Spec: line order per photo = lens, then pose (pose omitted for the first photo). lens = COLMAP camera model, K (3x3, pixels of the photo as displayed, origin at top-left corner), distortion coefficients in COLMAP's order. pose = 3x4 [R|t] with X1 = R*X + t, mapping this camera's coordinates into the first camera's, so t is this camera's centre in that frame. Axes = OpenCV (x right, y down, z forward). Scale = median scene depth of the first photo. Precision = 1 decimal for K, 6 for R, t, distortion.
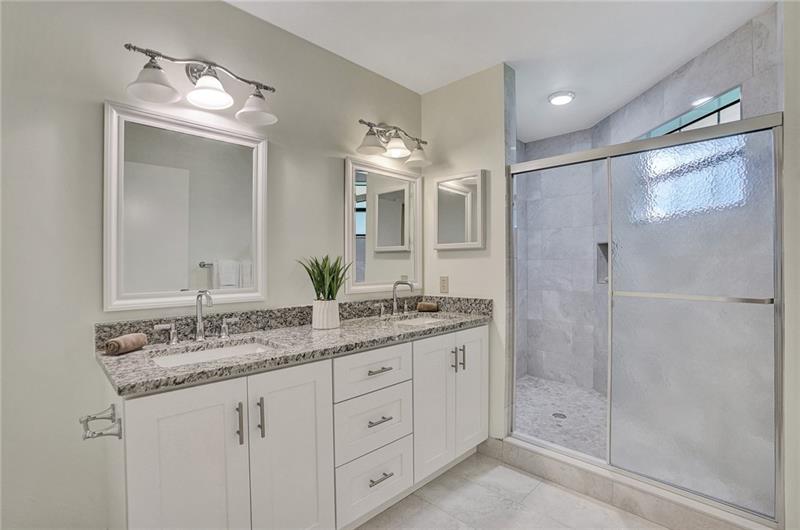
lens RADIAL K [[376.4, 0, 395.9], [0, 376.4, 261.5], [0, 0, 1]] dist [-0.079390, 0.039595]
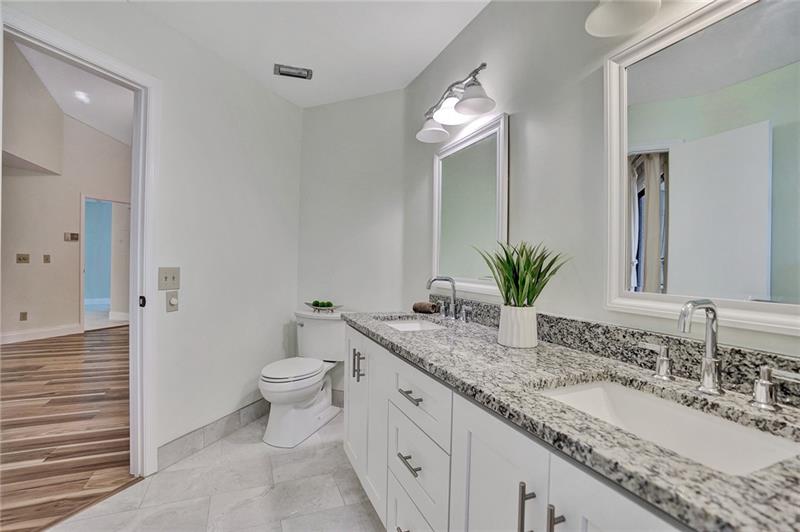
lens RADIAL K [[376.4, 0, 395.9], [0, 376.4, 262.5], [0, 0, 1]] dist [-0.079390, 0.039595]
pose [[-0.384459, -0.000156, -0.923142, 0.624002], [-0.008996, 0.999953, 0.003577, 0.025560], [0.923098, 0.009679, -0.384442, 1.211887]]
